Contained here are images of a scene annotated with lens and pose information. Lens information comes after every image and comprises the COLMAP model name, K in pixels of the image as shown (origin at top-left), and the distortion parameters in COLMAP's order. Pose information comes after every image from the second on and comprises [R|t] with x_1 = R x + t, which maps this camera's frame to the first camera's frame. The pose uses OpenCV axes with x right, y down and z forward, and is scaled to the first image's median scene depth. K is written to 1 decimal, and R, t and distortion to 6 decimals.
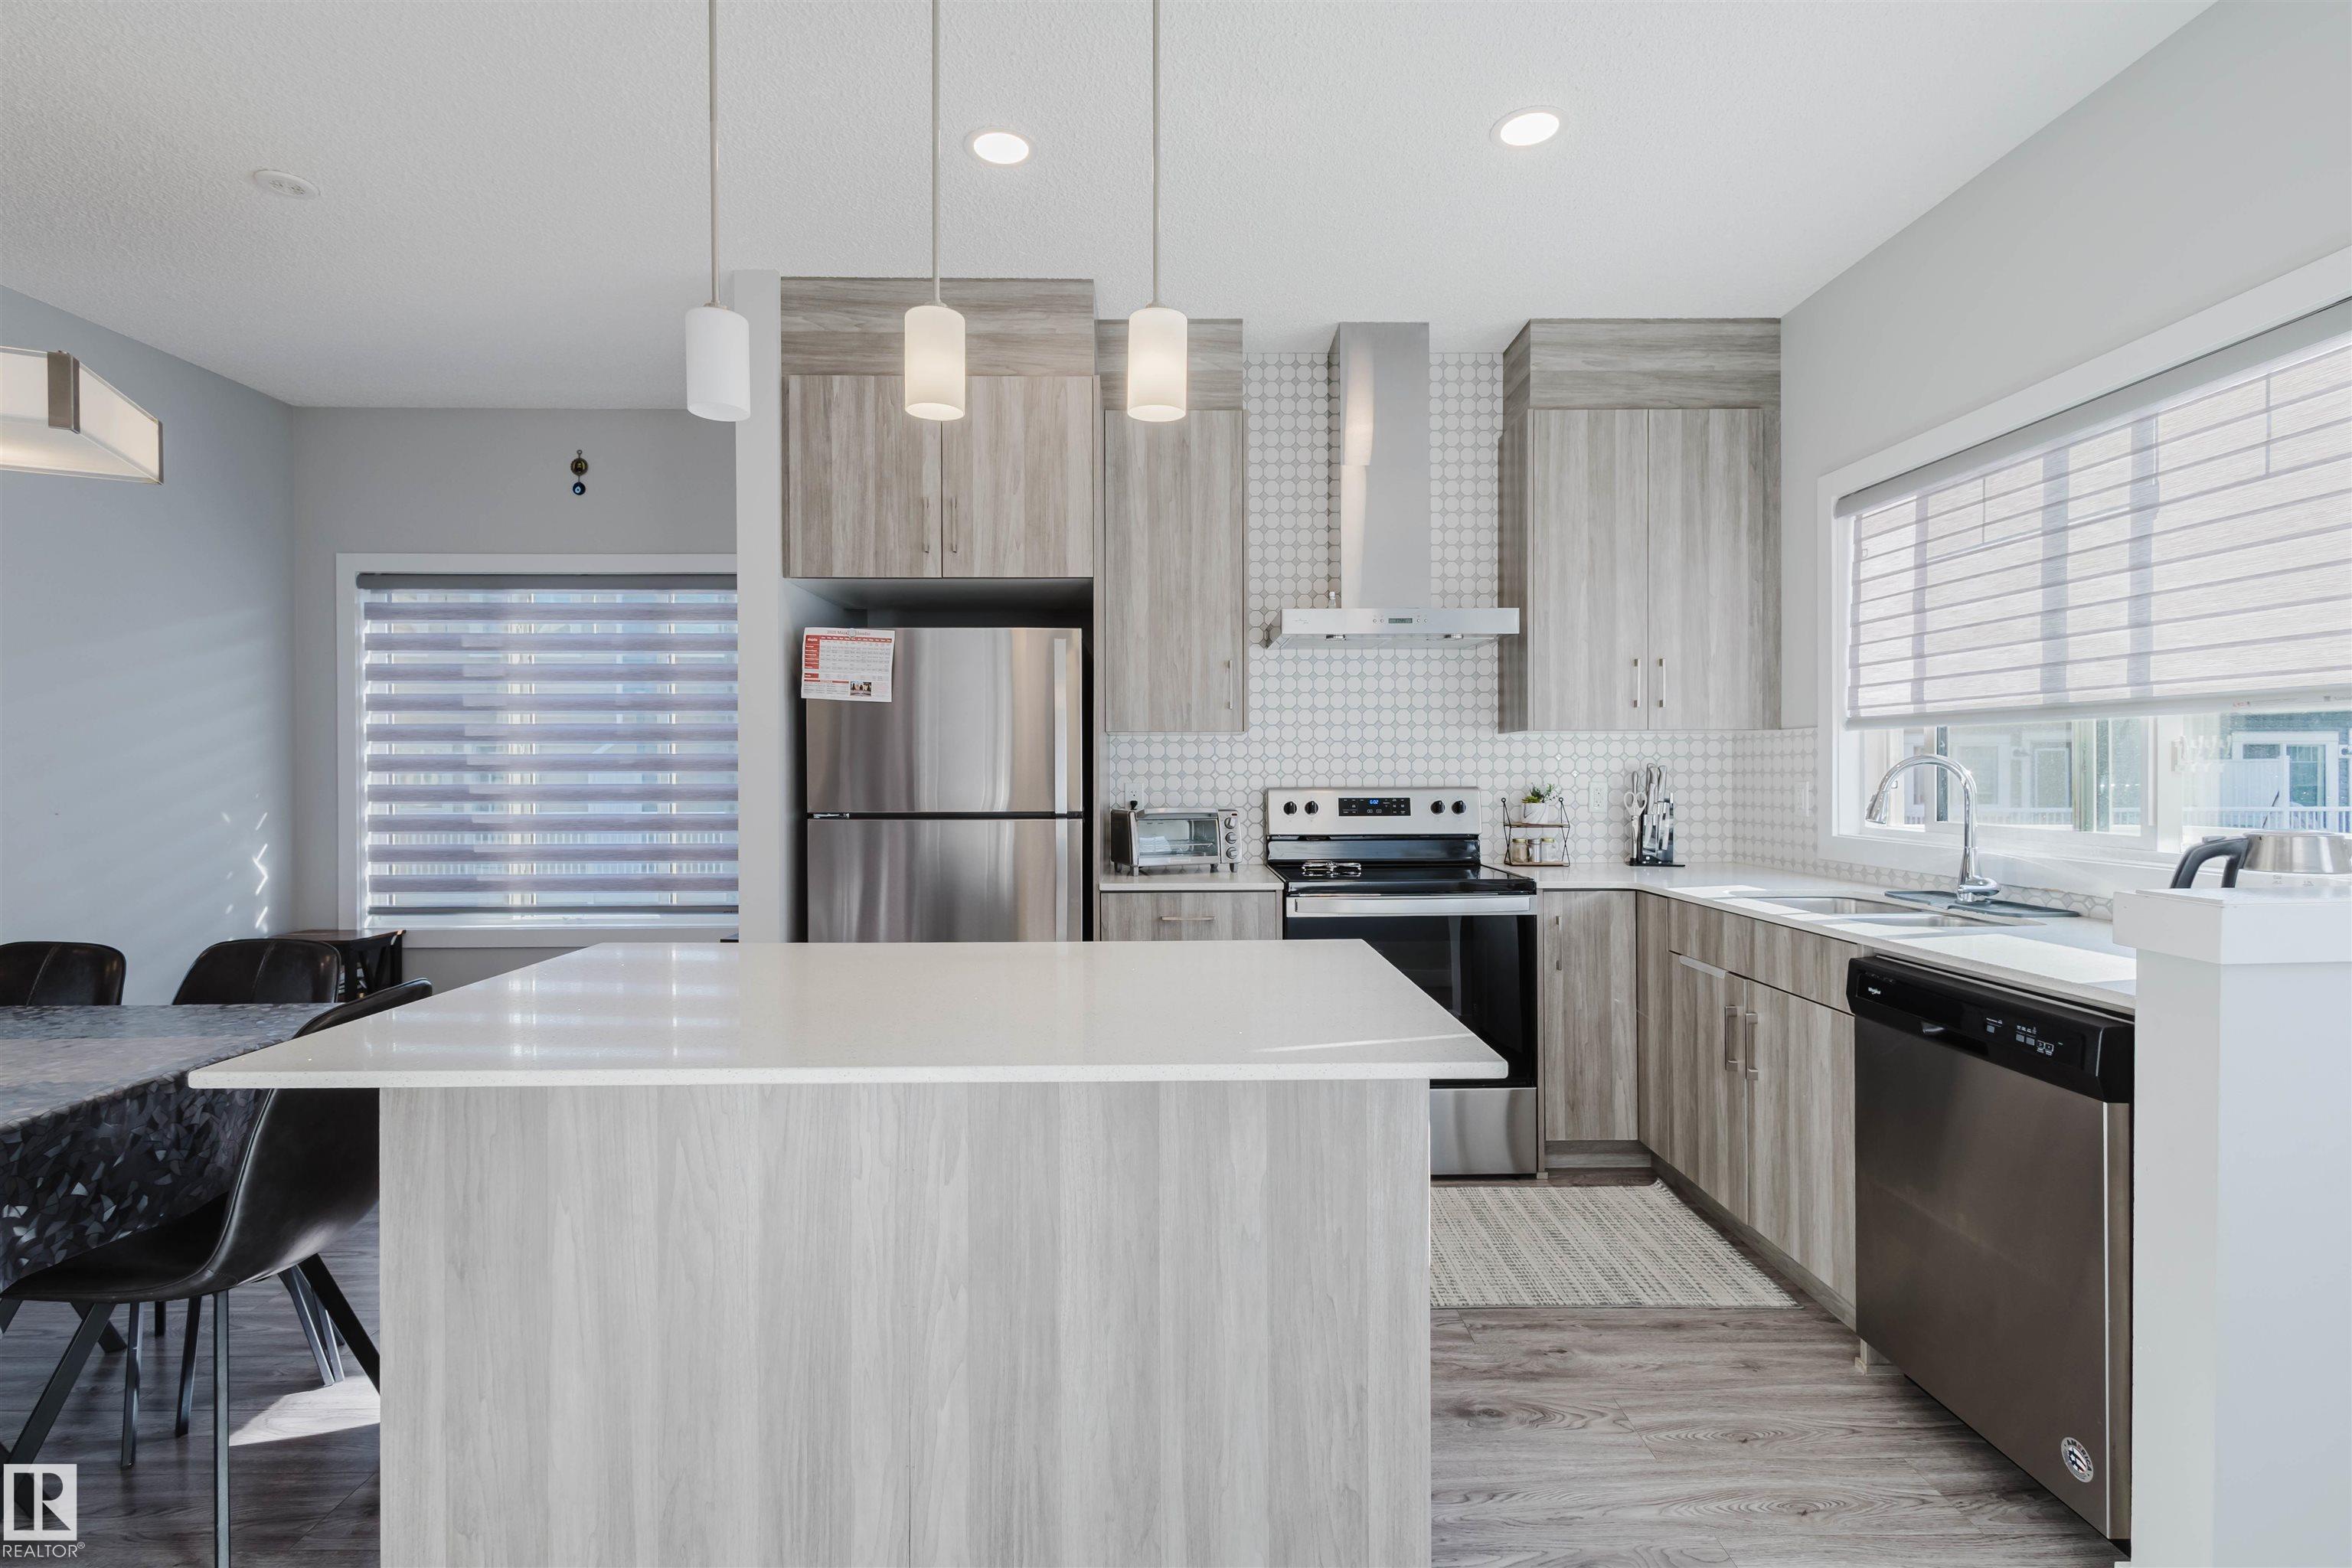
lens RADIAL K [[1086.0, 0, 1174.6], [0, 1086.0, 777.7], [0, 0, 1]] dist [0.016343, -0.003488]
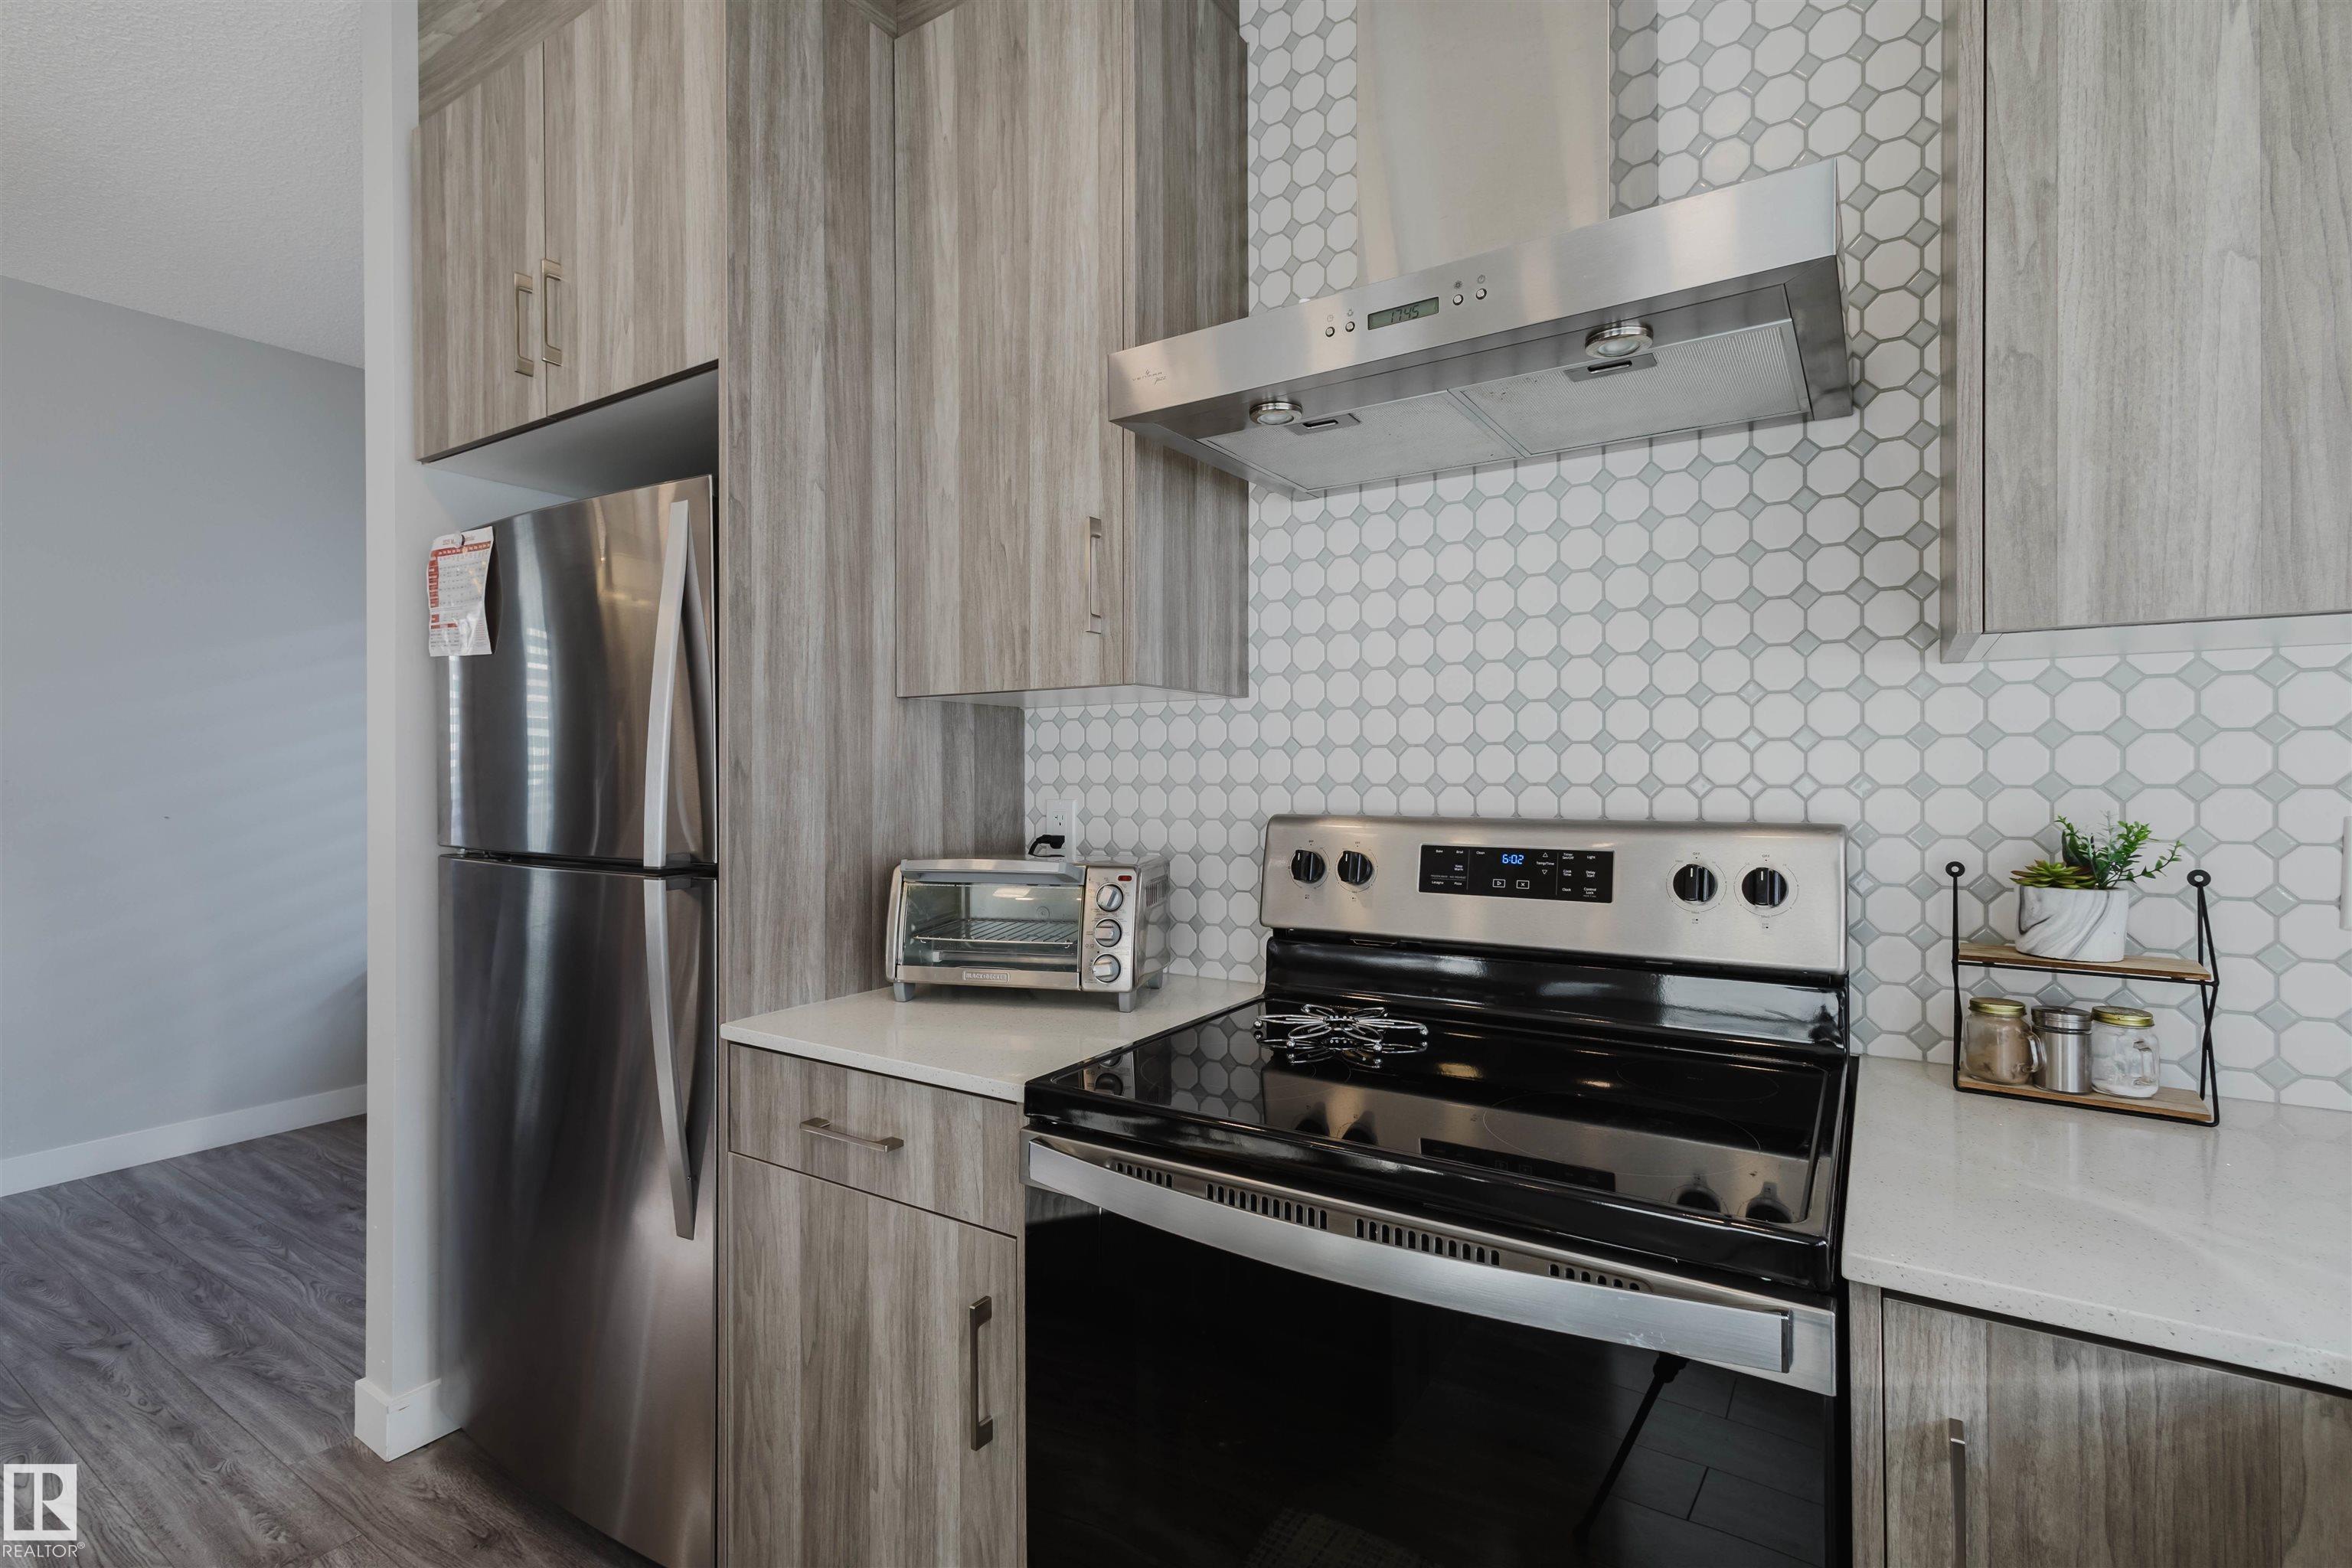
lens RADIAL K [[1086.0, 0, 1179.4], [0, 1086.0, 775.5], [0, 0, 1]] dist [0.016343, -0.003488]
pose [[0.832436, 0.001372, -0.554120, 0.316151], [-0.003090, 0.999993, -0.002165, -0.006102], [0.554113, 0.003515, 0.832434, 0.661579]]
